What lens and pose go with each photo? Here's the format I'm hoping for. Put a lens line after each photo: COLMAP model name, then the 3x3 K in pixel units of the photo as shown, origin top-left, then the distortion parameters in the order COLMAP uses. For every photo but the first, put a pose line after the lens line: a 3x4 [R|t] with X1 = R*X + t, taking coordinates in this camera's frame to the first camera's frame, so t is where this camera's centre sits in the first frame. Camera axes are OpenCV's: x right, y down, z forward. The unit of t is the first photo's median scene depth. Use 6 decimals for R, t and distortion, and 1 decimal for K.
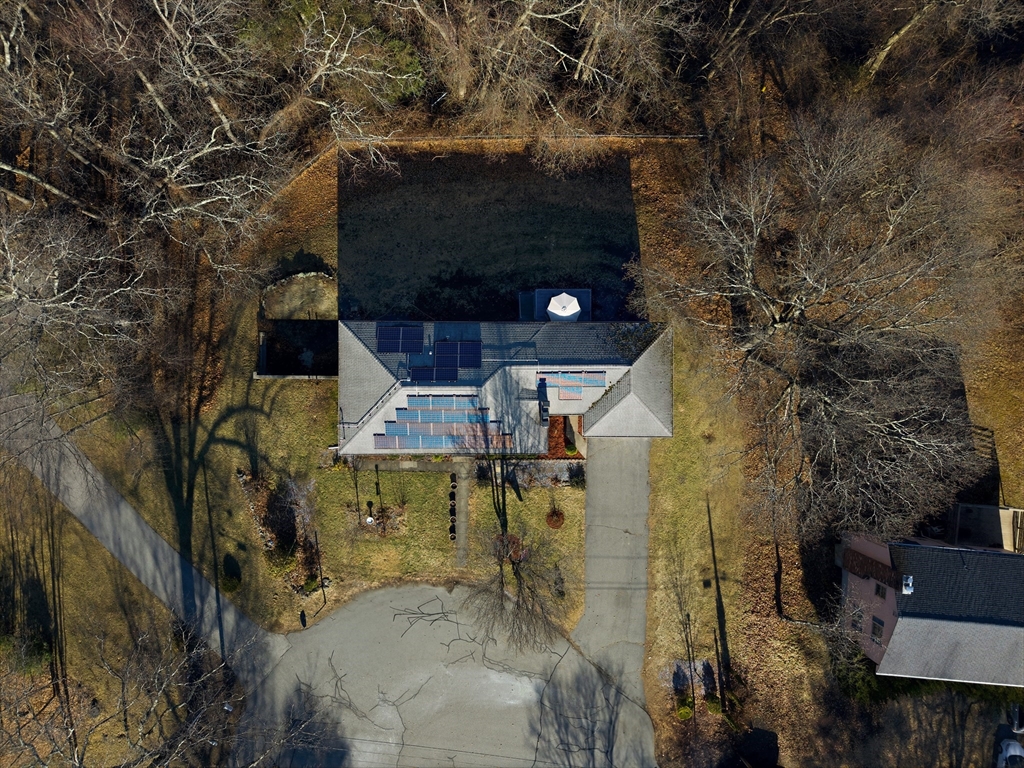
lens RADIAL K [[684.8, 0, 507.6], [0, 684.8, 385.1], [0, 0, 1]] dist [0.041840, -0.032637]
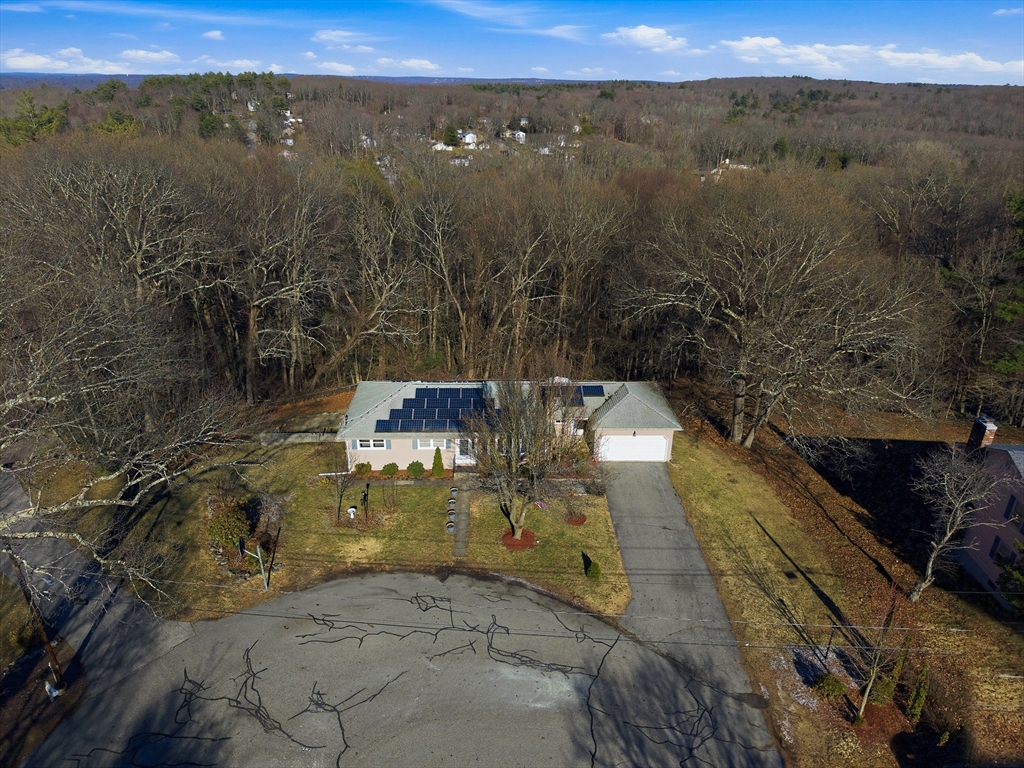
lens RADIAL K [[684.8, 0, 507.6], [0, 684.8, 385.1], [0, 0, 1]] dist [0.041840, -0.032637]
pose [[0.999565, -0.016222, 0.024617, -0.029389], [0.029079, 0.404970, -0.913868, 0.882751], [0.004855, 0.914186, 0.405266, 0.516762]]
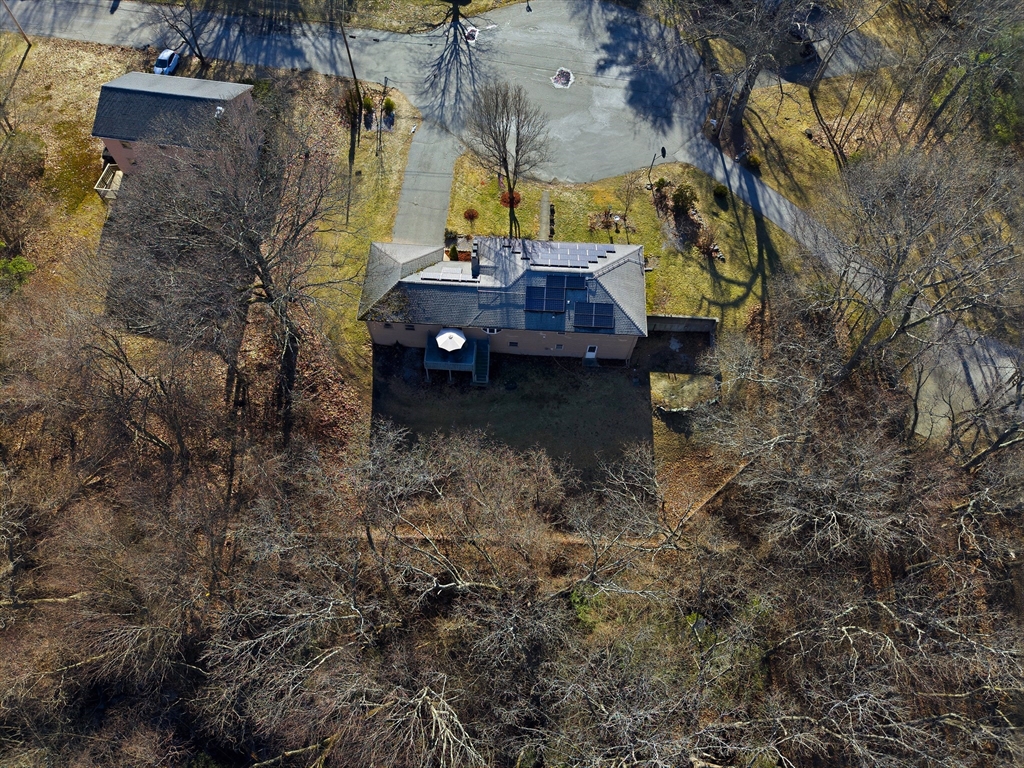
lens RADIAL K [[684.8, 0, 507.6], [0, 684.8, 385.1], [0, 0, 1]] dist [0.041840, -0.032637]
pose [[-0.997855, -0.064791, -0.009330, -0.006078], [0.052460, -0.876776, 0.478028, -0.679297], [-0.039152, 0.476514, 0.878295, 0.035538]]
